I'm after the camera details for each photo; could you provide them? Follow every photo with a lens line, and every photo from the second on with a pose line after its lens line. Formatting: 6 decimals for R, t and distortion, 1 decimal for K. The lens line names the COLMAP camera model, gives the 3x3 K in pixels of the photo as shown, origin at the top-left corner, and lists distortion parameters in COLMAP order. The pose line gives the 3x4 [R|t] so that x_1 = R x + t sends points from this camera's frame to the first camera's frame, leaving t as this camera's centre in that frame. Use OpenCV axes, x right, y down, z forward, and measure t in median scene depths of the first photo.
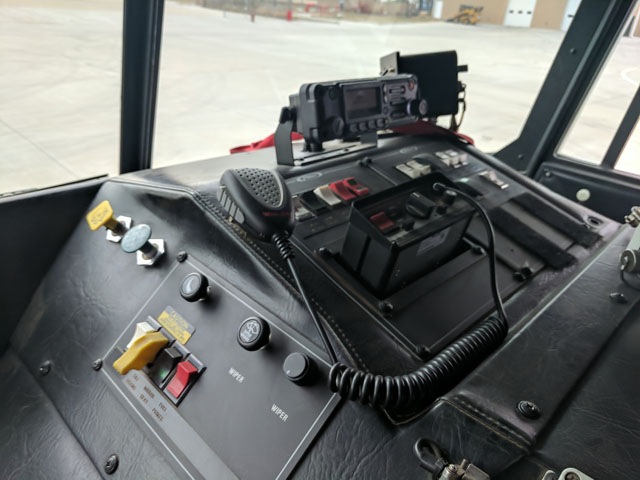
lens RADIAL K [[492.1, 0, 322.1], [0, 492.1, 237.5], [0, 0, 1]] dist [-0.030799, 0.003028]
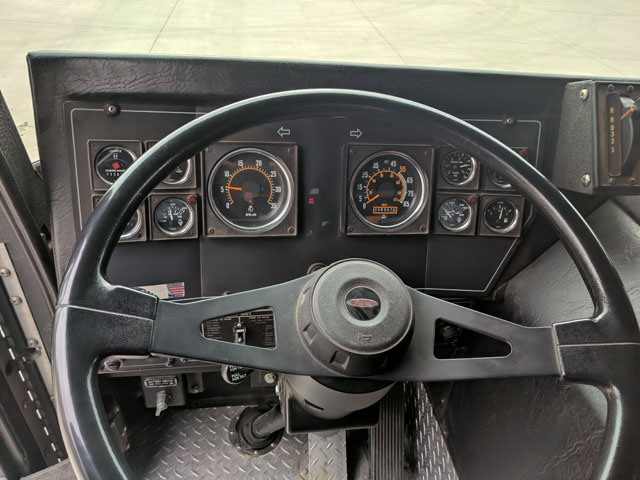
lens RADIAL K [[486.9, 0, 322.2], [0, 486.9, 239.1], [0, 0, 1]] dist [-0.001681, 0.008140]
pose [[0.805223, 0.352905, -0.476523, -0.583854], [-0.294489, 0.935507, 0.195197, 0.283676], [0.514677, -0.016846, 0.857219, -0.428206]]
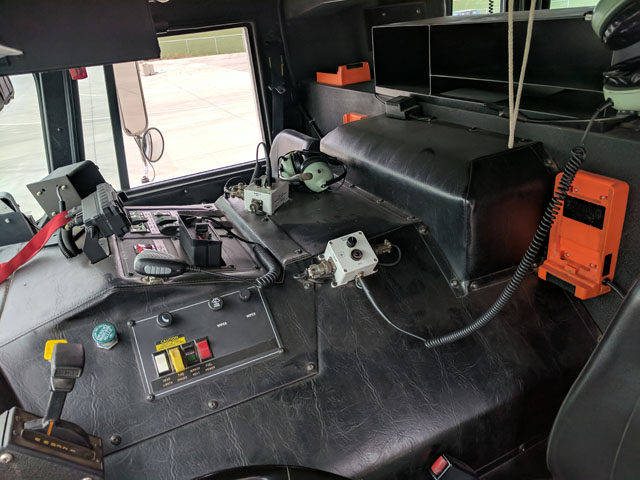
lens RADIAL K [[486.9, 0, 322.2], [0, 486.9, 239.1], [0, 0, 1]] dist [-0.001681, 0.008140]
pose [[0.326910, -0.493023, 0.806262, -1.123330], [0.527545, 0.803045, 0.277155, -0.273756], [-0.784108, 0.334735, 0.522615, -0.422719]]
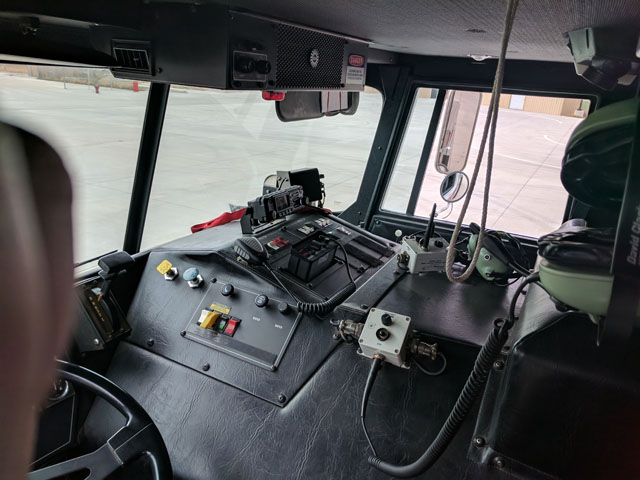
lens RADIAL K [[486.9, 0, 322.2], [0, 486.9, 239.1], [0, 0, 1]] dist [-0.001681, 0.008140]
pose [[0.955111, -0.102226, 0.278053, -0.359035], [0.132342, 0.986949, -0.091745, 0.106846], [-0.265045, 0.124425, 0.956174, -1.079439]]
